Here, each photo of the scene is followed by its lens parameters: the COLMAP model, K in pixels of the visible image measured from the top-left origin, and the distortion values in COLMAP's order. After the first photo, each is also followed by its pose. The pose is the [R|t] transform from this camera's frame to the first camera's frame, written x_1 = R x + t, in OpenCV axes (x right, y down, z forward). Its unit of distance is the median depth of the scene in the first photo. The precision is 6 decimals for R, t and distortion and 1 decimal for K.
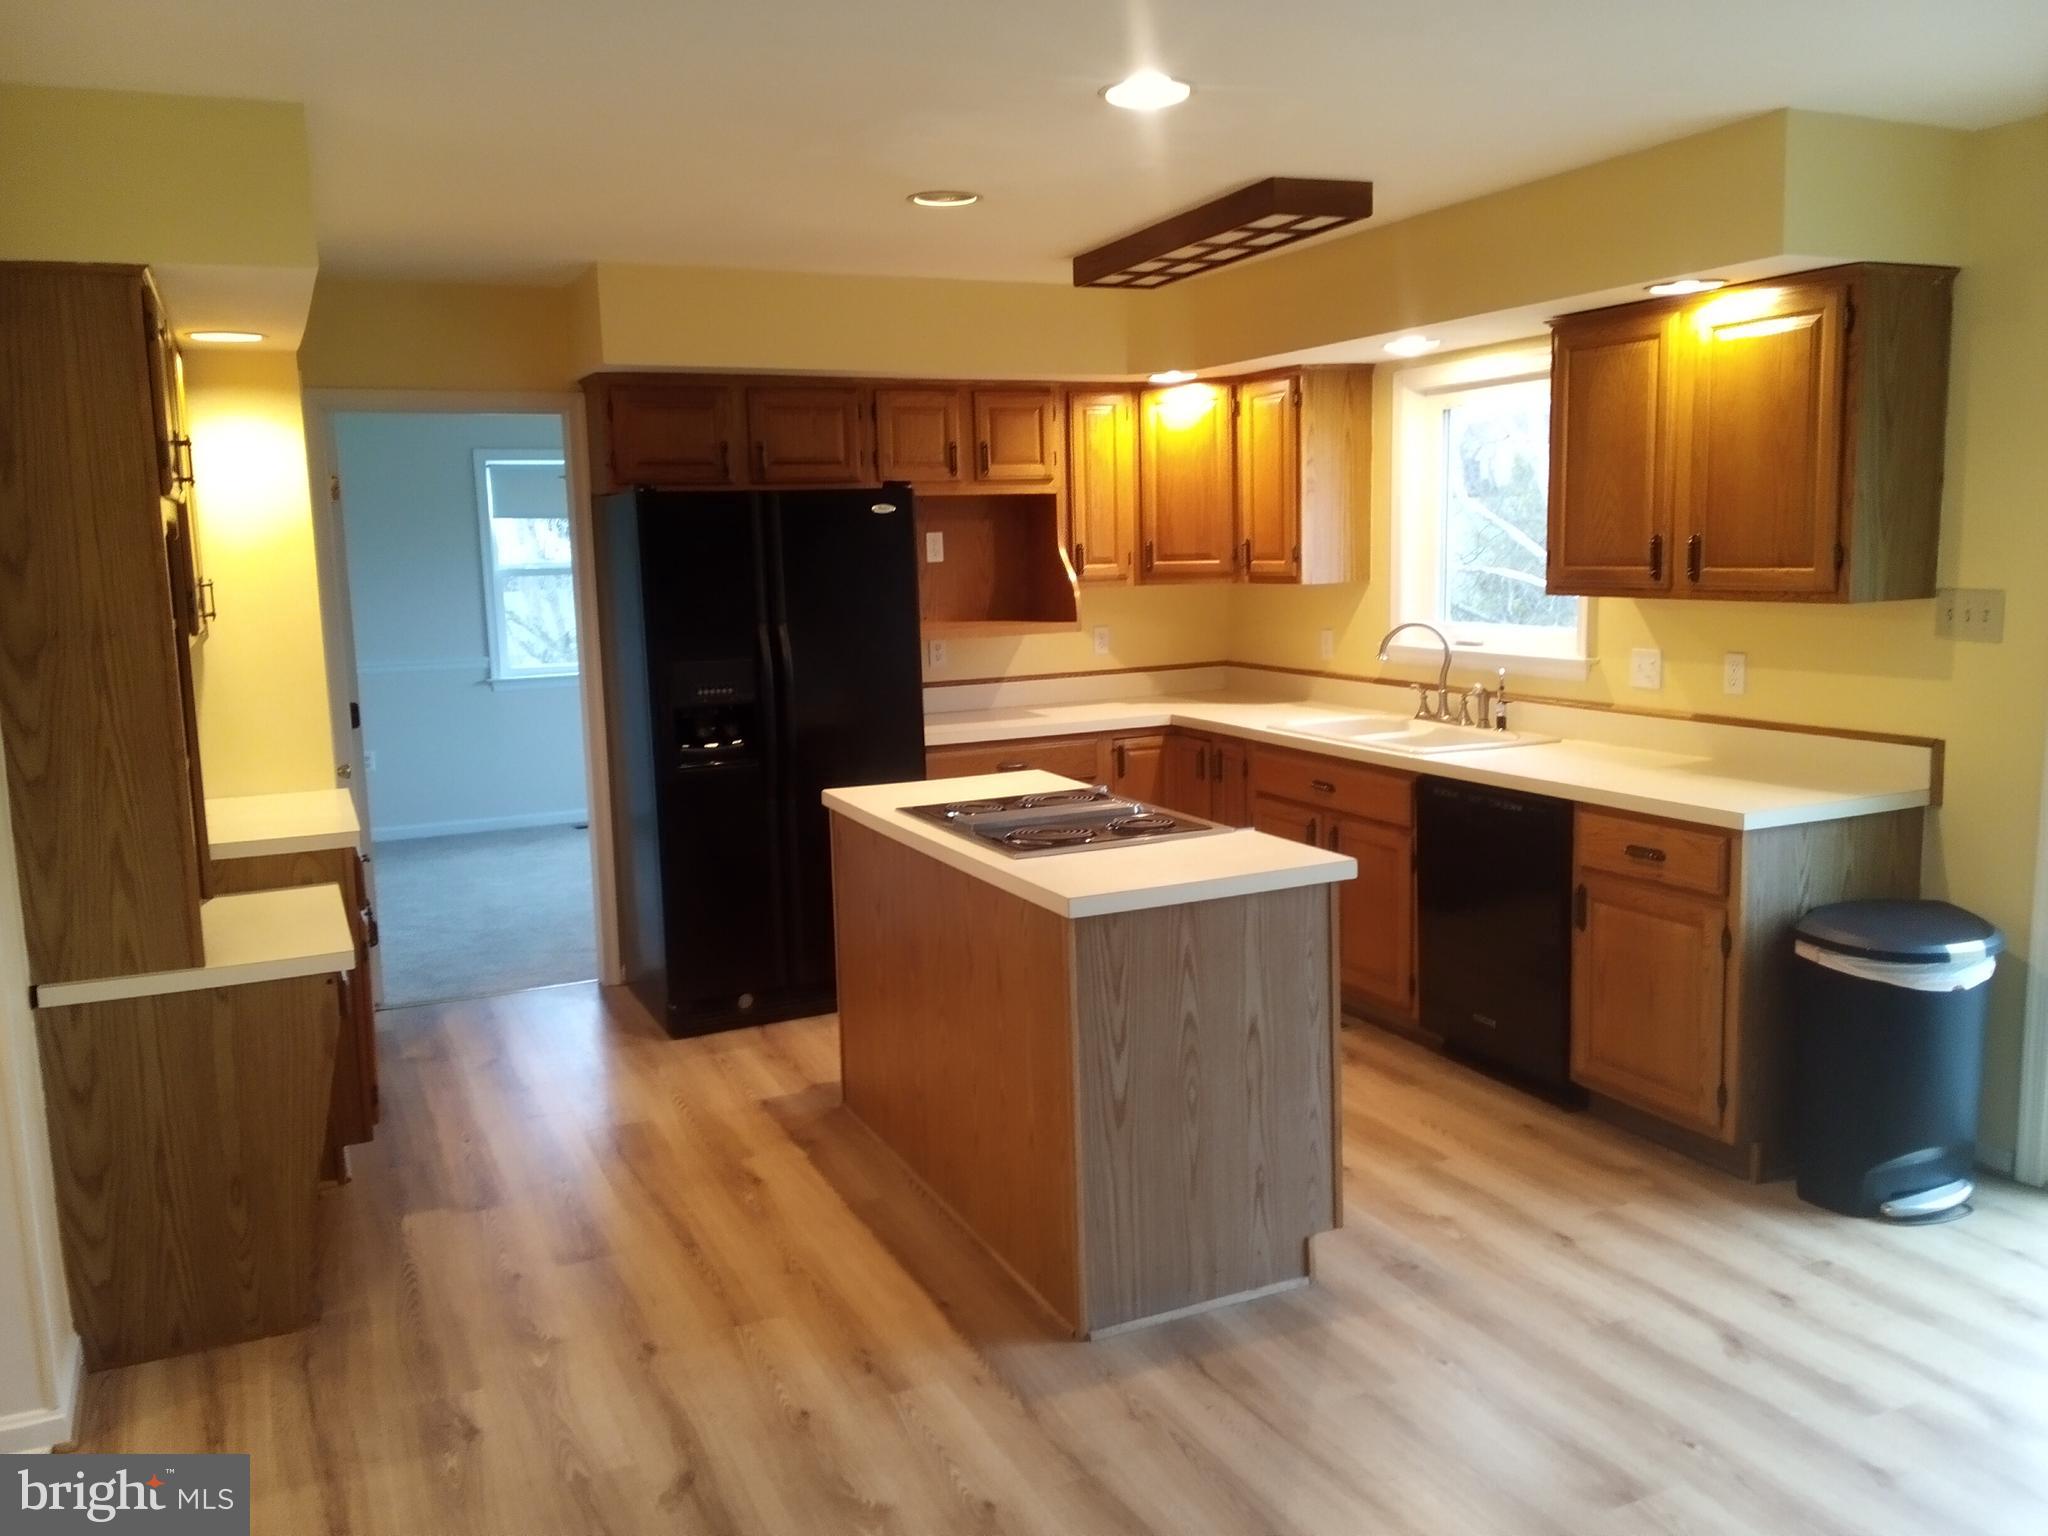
lens RADIAL K [[1642.8, 0, 1012.1], [0, 1642.8, 762.5], [0, 0, 1]] dist [0.086298, -0.116763]
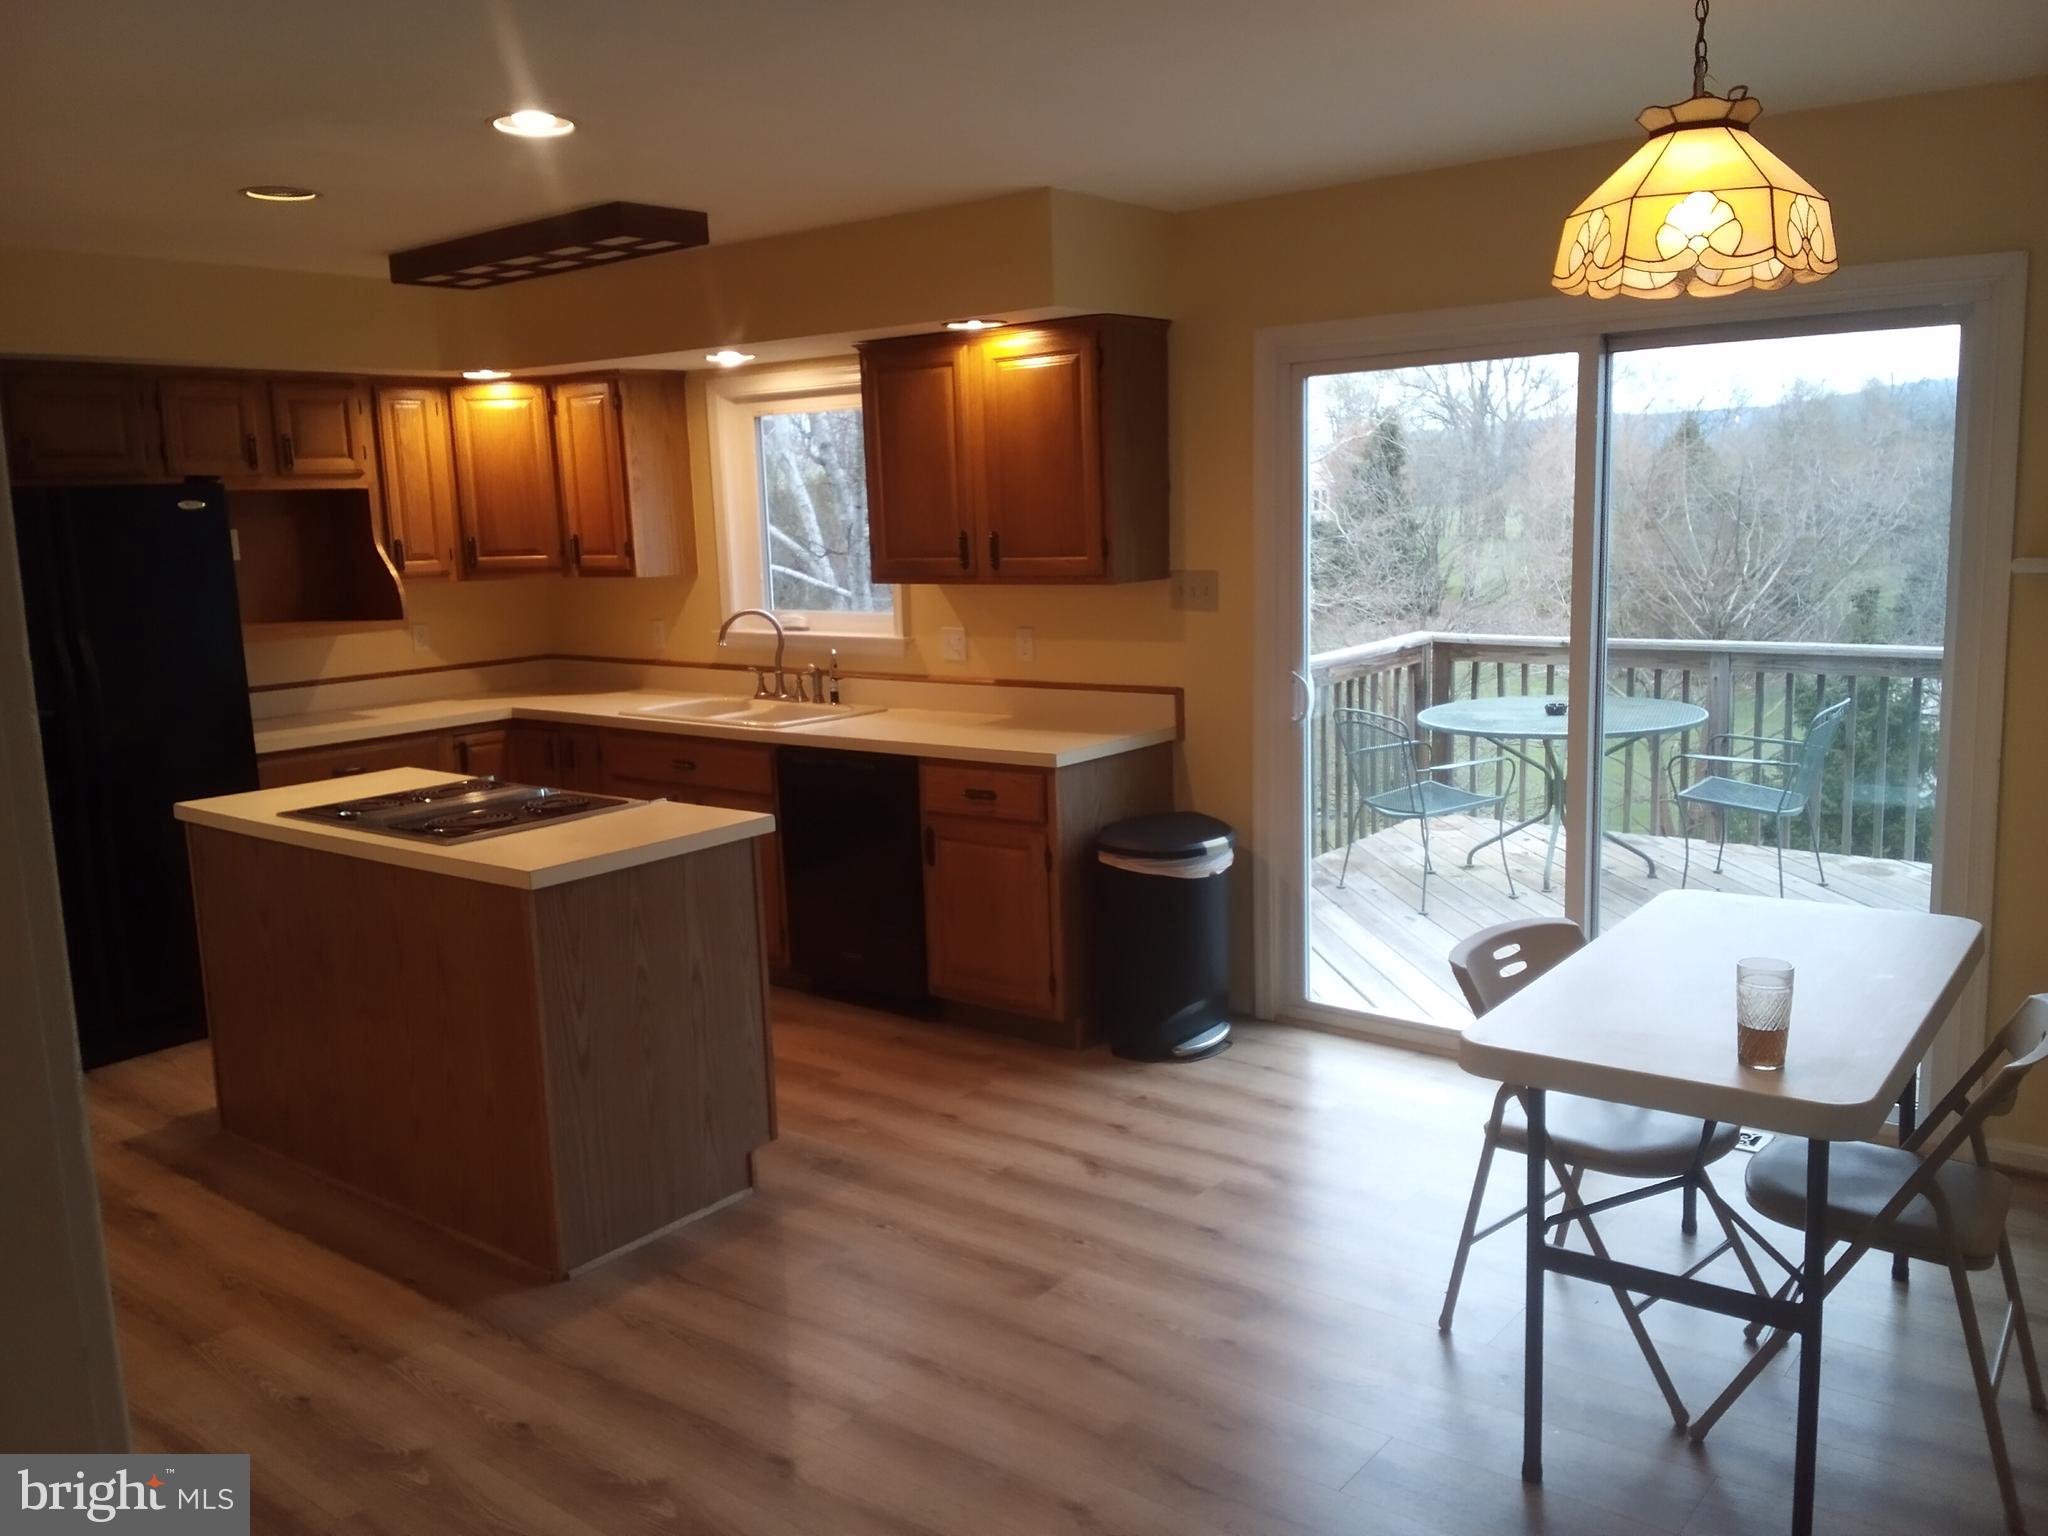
lens RADIAL K [[1642.8, 0, 1026.5], [0, 1642.8, 752.6], [0, 0, 1]] dist [0.086298, -0.116763]
pose [[0.895709, -0.068780, 0.439288, -0.112290], [0.069829, 0.997464, 0.013792, 0.010229], [-0.439123, 0.018321, 0.898240, -0.089008]]
